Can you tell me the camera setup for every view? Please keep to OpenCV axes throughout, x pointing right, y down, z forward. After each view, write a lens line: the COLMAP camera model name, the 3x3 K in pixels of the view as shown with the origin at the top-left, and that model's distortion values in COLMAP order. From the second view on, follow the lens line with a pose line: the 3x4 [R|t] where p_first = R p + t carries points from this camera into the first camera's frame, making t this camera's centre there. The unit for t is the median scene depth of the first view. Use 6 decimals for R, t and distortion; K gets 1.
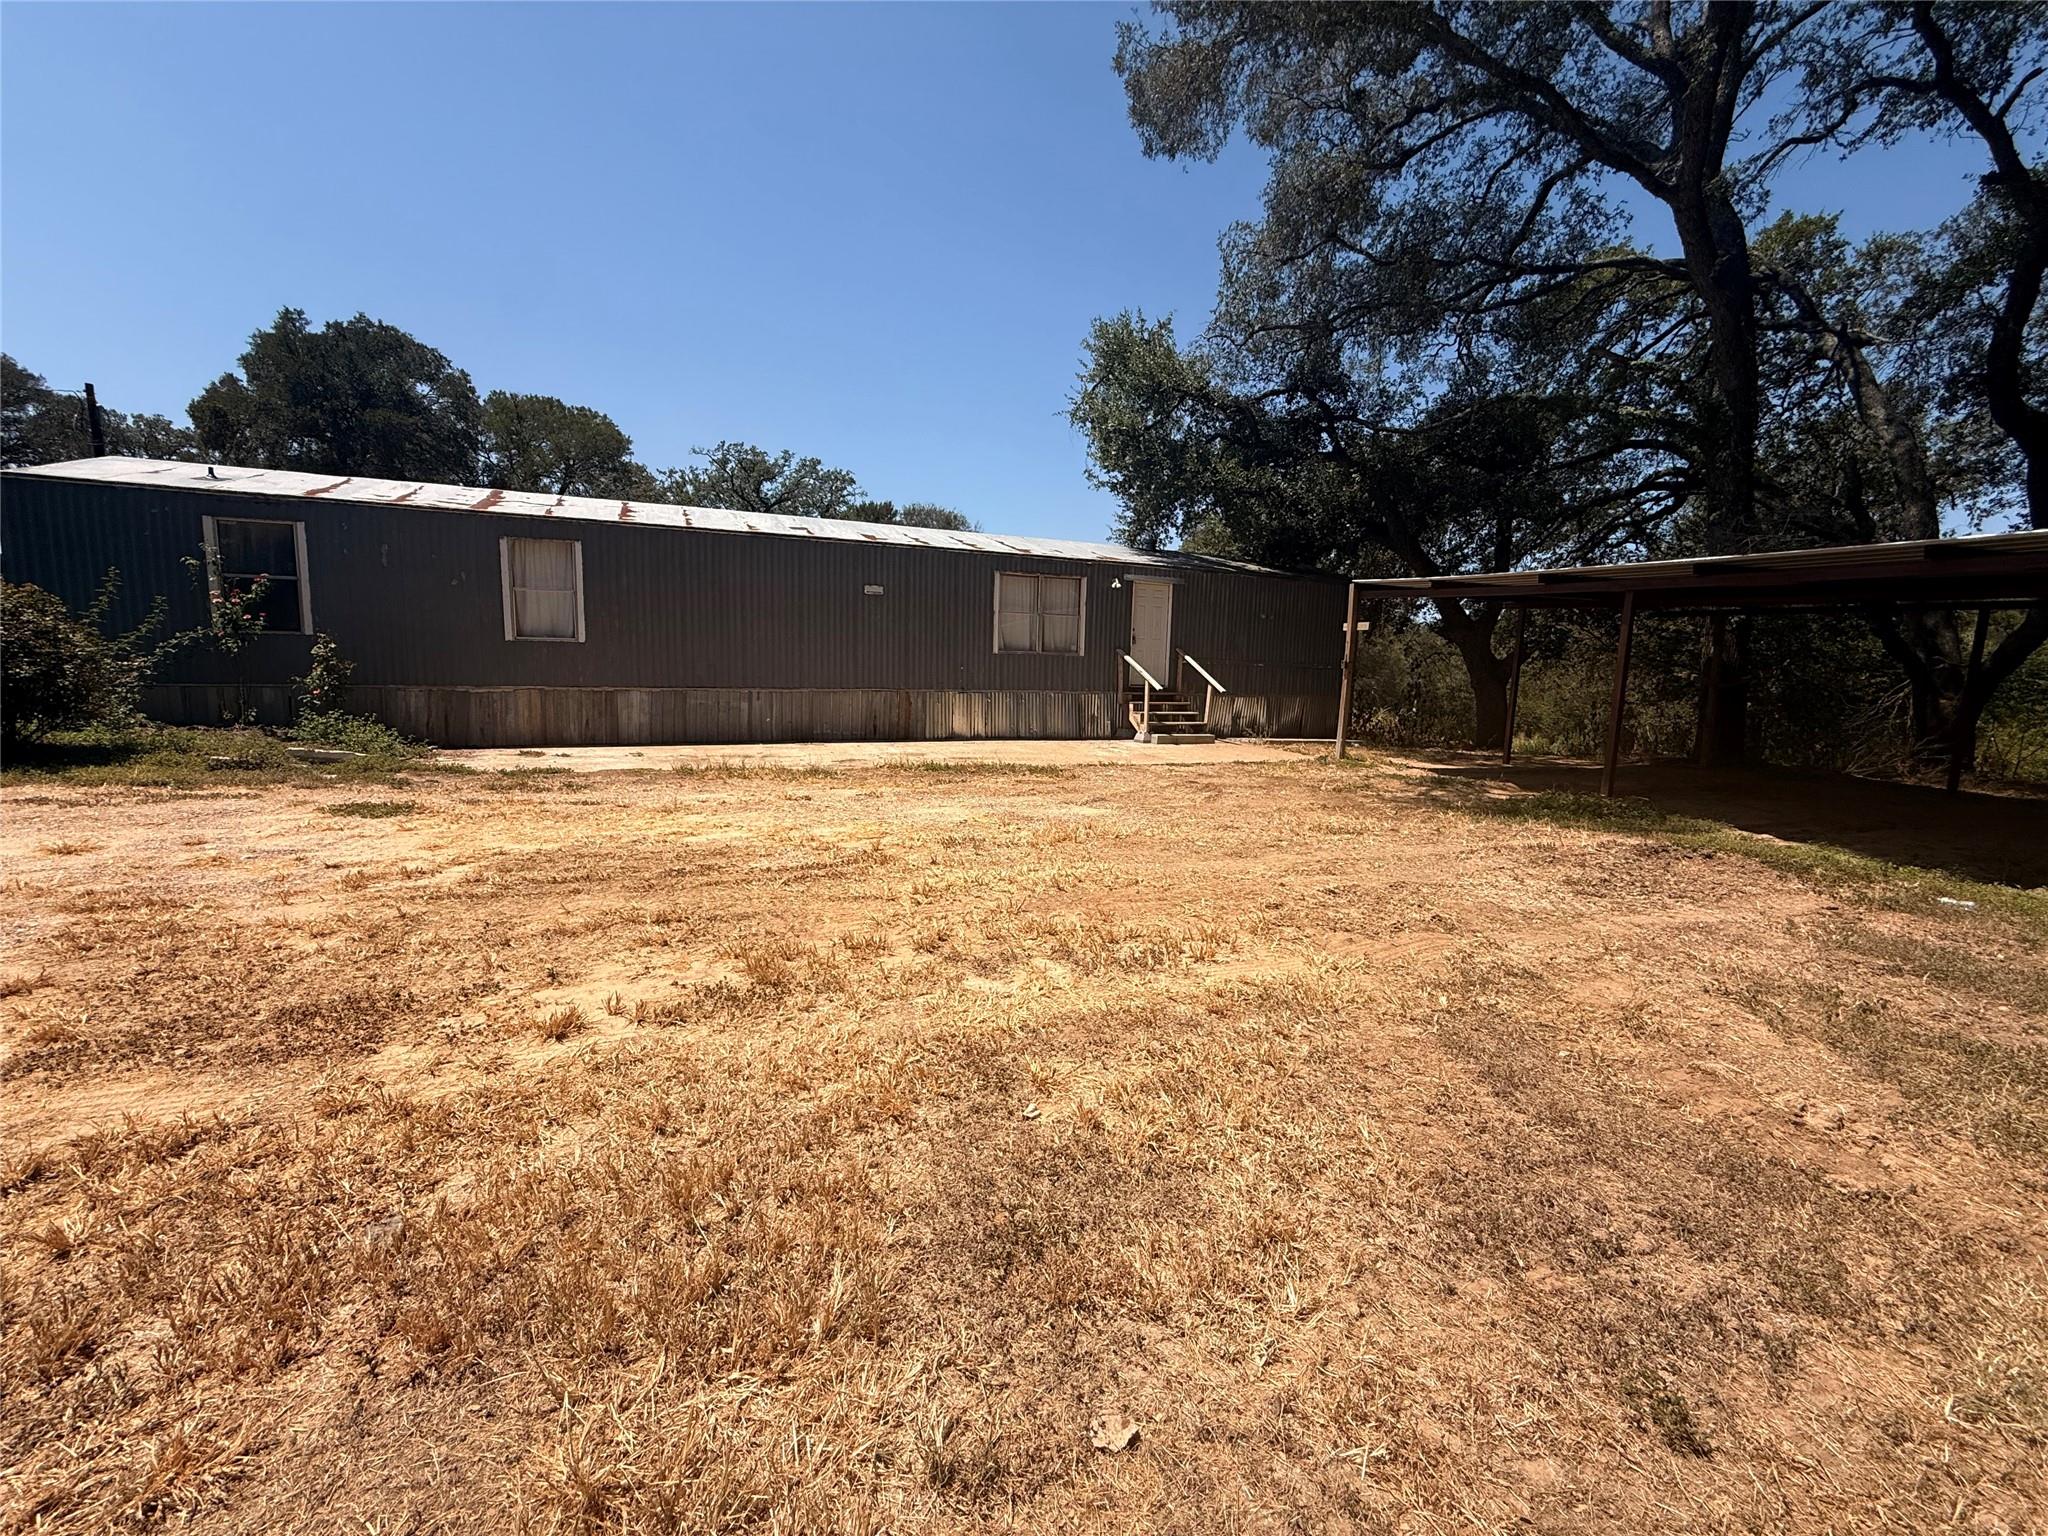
lens RADIAL K [[826.0, 0, 1028.3], [0, 826.0, 763.6], [0, 0, 1]] dist [-0.000618, 0.000277]
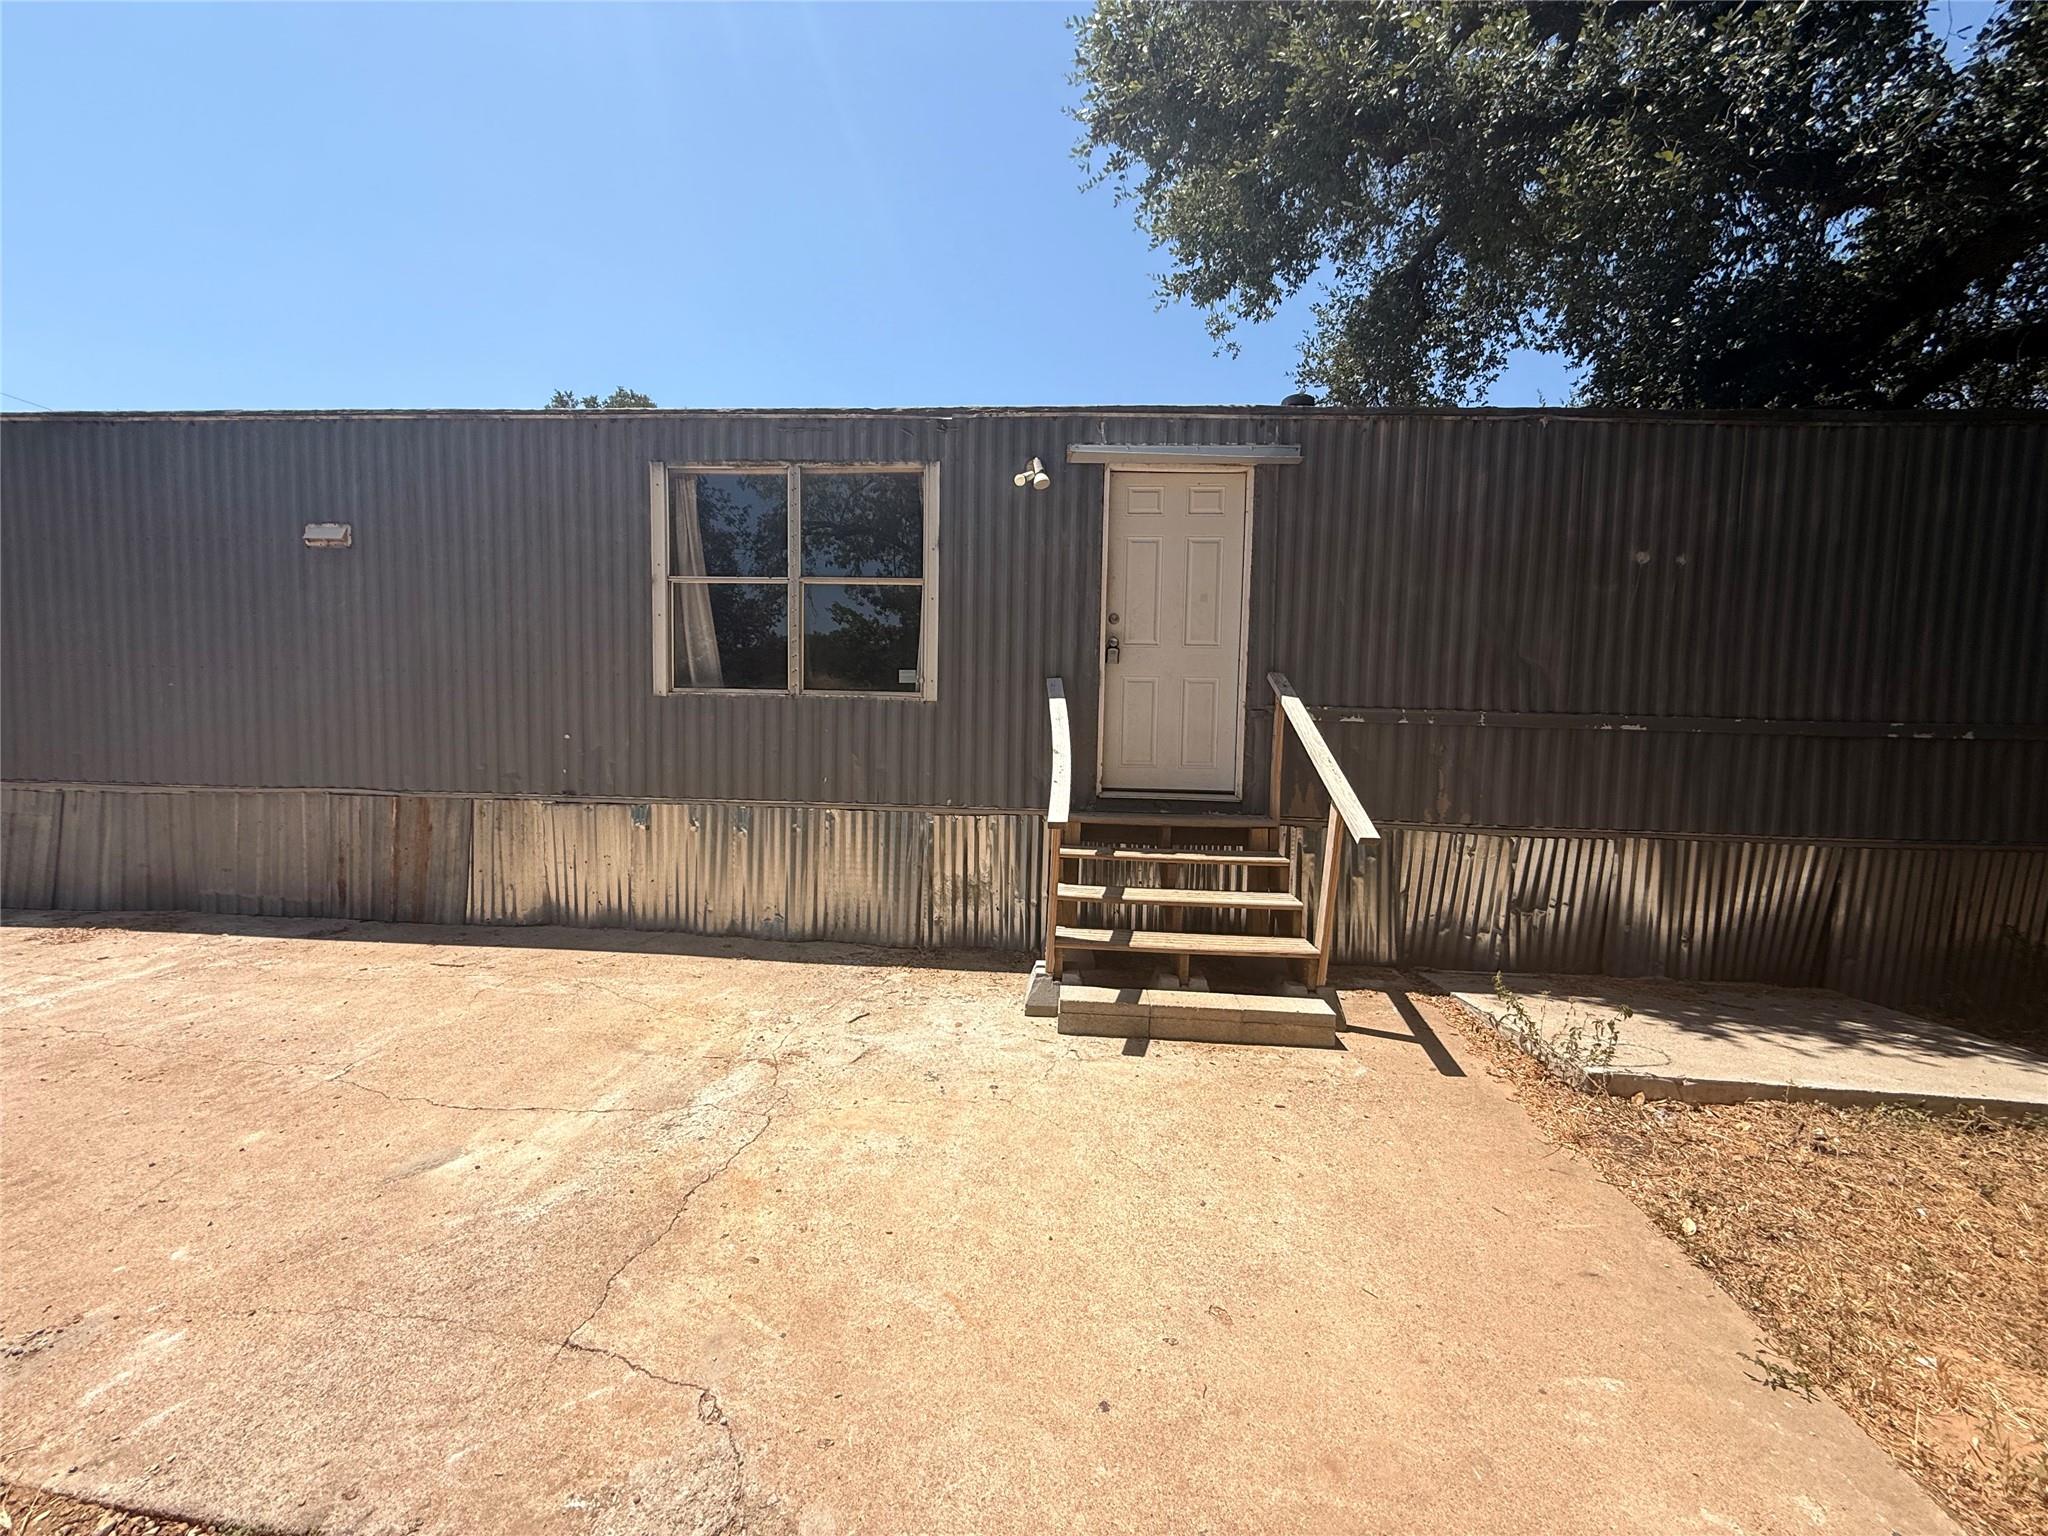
lens RADIAL K [[826.0, 0, 1015.8], [0, 826.0, 770.6], [0, 0, 1]] dist [-0.000618, 0.000277]
pose [[0.889961, 0.034323, -0.454743, 0.504002], [-0.053199, 0.998169, -0.028775, -0.191660], [0.452922, 0.049800, 0.890158, 1.459566]]
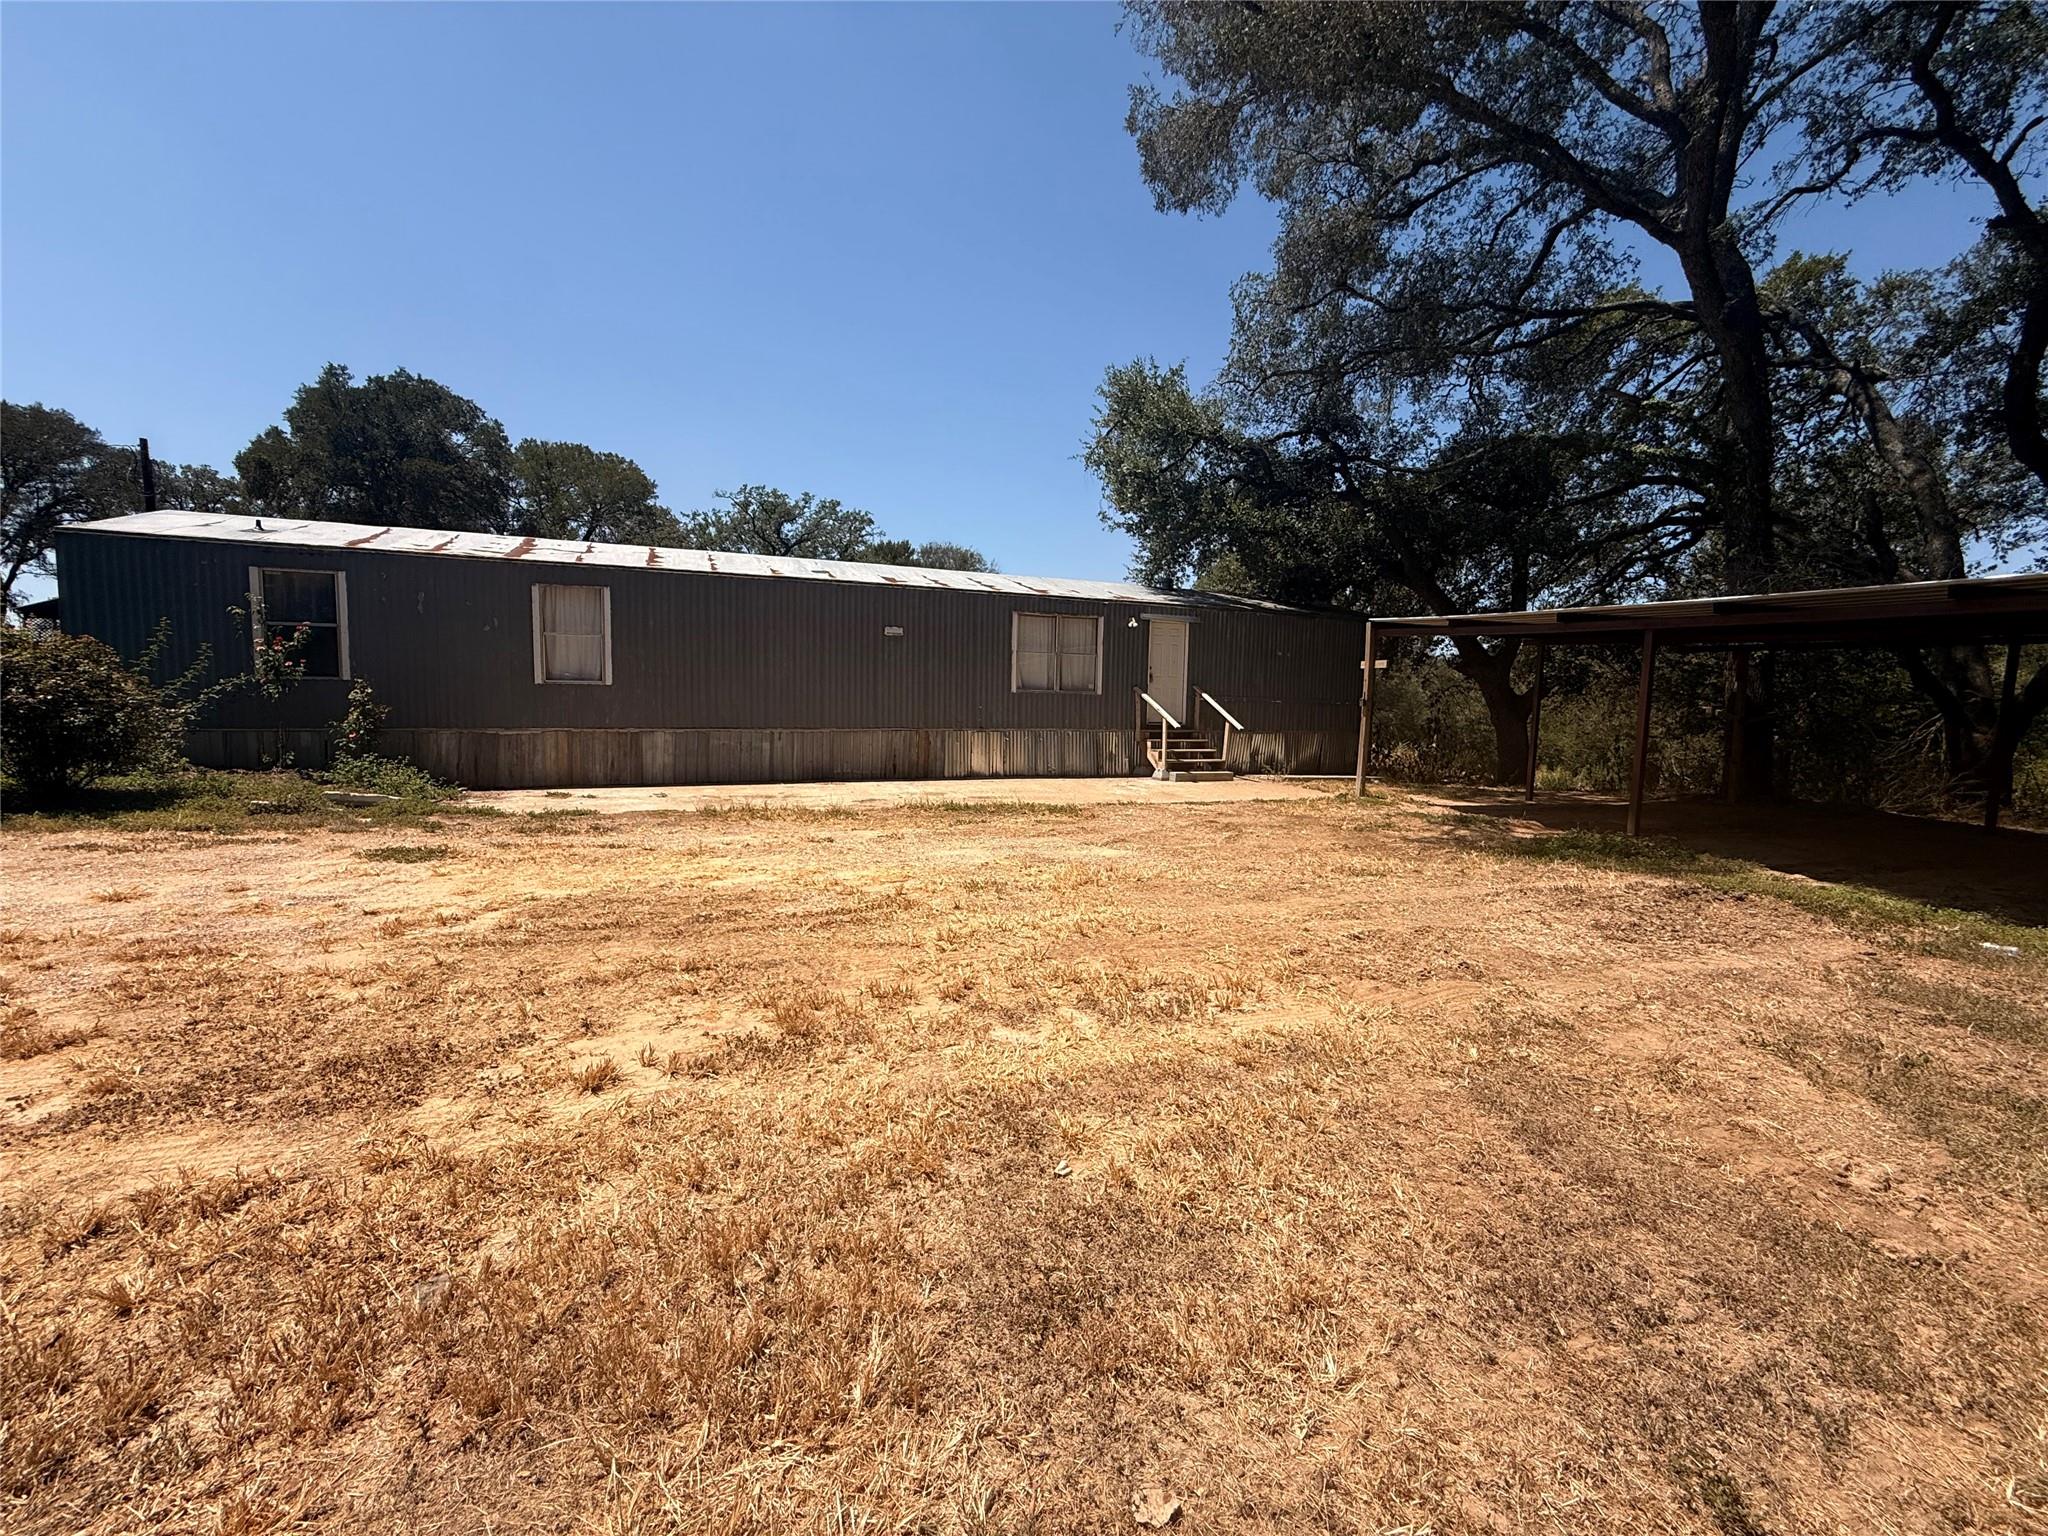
lens RADIAL K [[826.0, 0, 1028.2], [0, 826.0, 764.1], [0, 0, 1]] dist [-0.000618, 0.000277]
pose [[0.999795, -0.004585, -0.019718, -0.004818], [0.003774, 0.999152, -0.041000, -0.008642], [0.019889, 0.040917, 0.998965, -0.006824]]
